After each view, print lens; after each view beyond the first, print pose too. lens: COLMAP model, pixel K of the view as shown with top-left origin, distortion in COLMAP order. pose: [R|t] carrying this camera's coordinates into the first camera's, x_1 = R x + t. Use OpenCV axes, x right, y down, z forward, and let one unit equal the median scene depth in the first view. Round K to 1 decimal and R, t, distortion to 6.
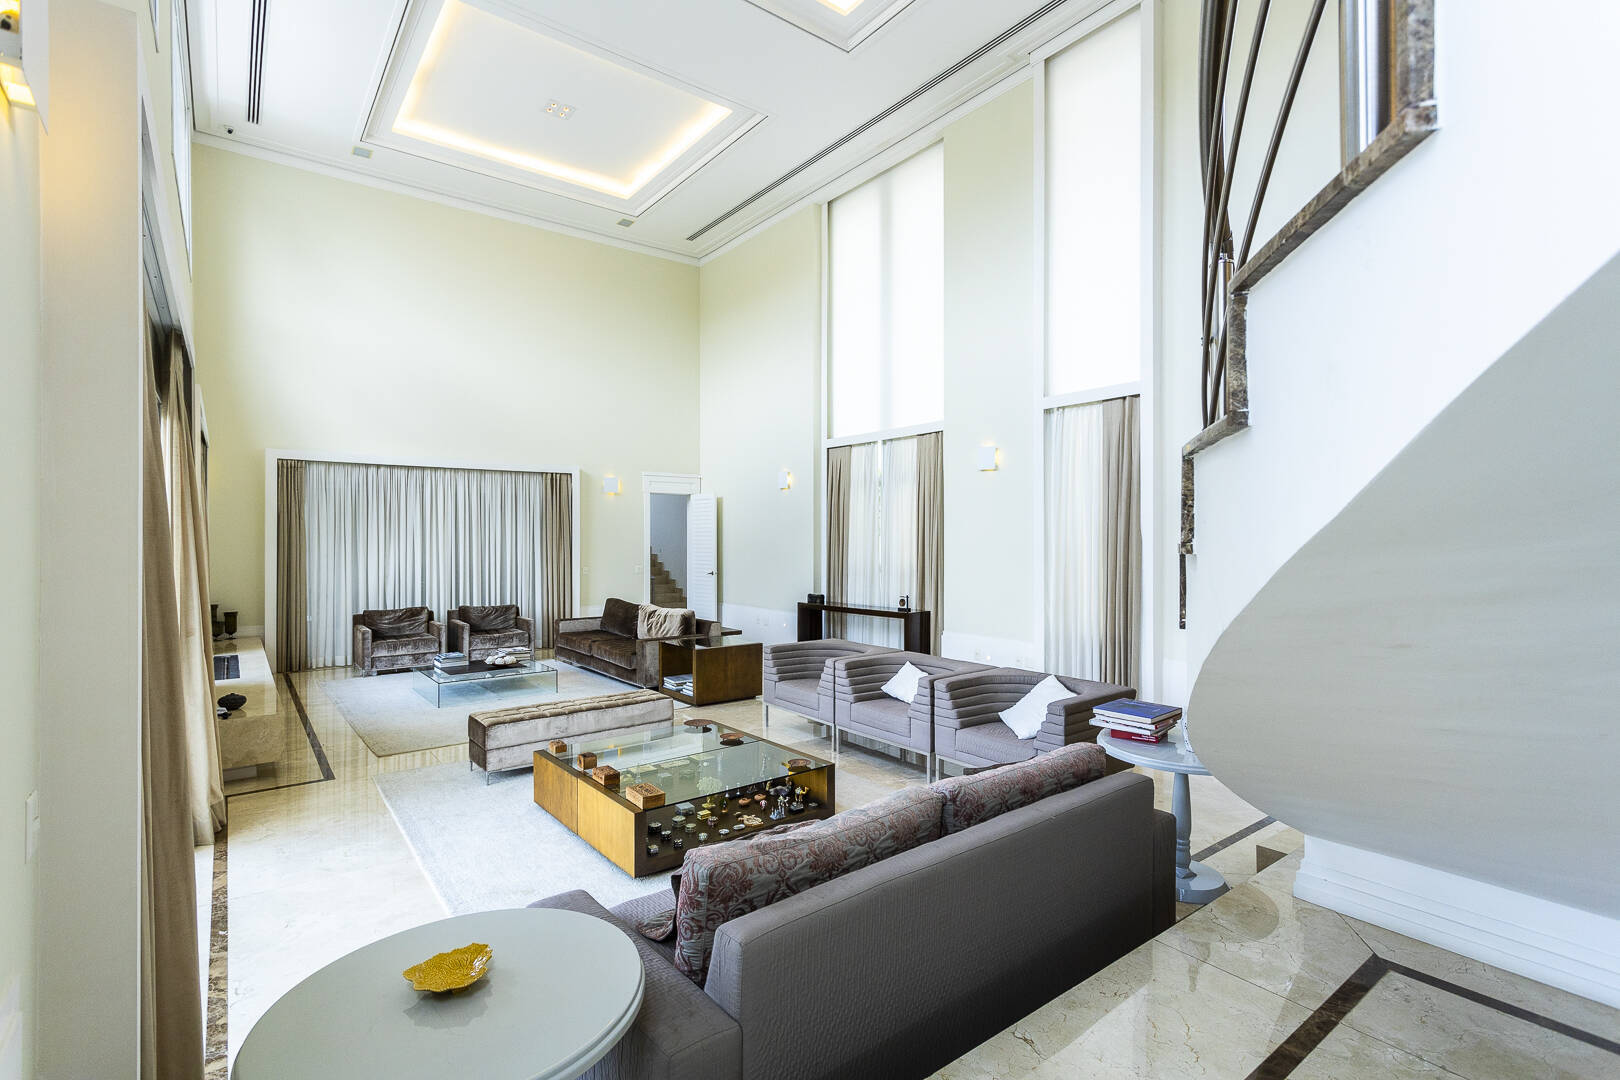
lens RADIAL K [[756.7, 0, 815.2], [0, 756.7, 541.6], [0, 0, 1]] dist [-0.000580, 0.000576]
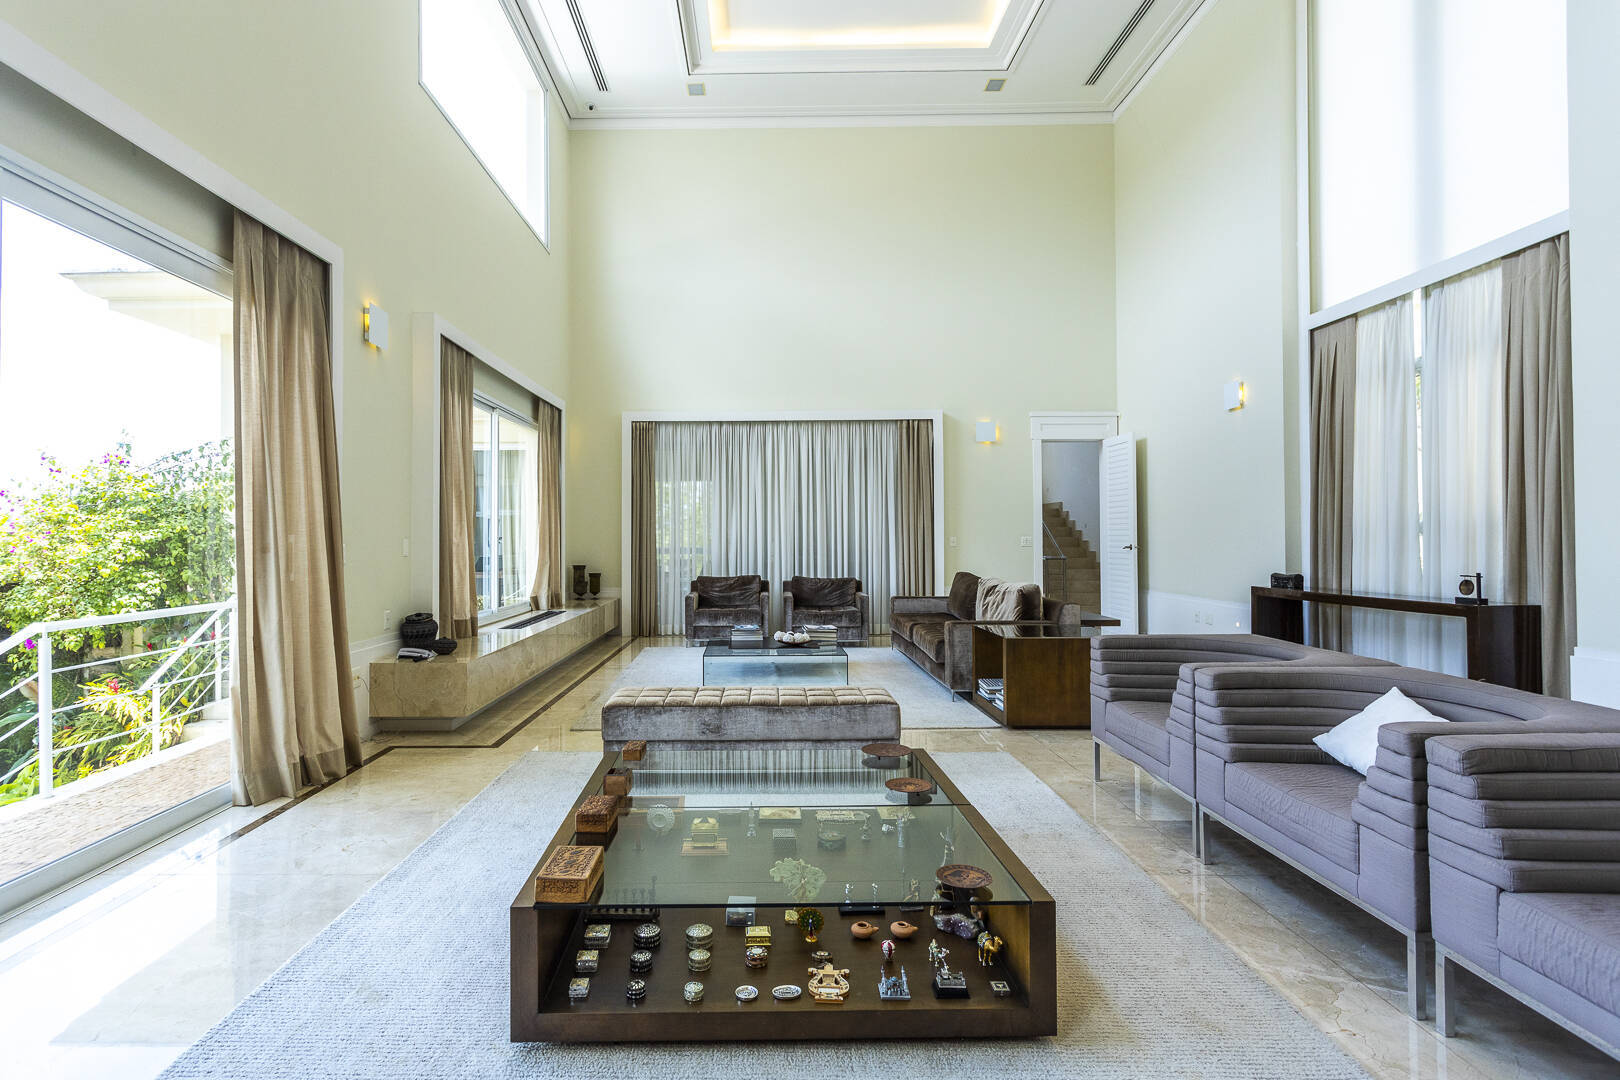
lens RADIAL K [[820.3, 0, 735.2], [0, 820.3, 523.9], [0, 0, 1]] dist [0.001566, -0.001750]
pose [[0.779104, -0.012079, -0.626778, 0.072620], [0.002295, 0.999863, -0.016417, 0.042818], [0.626890, 0.011352, 0.779025, 0.237432]]
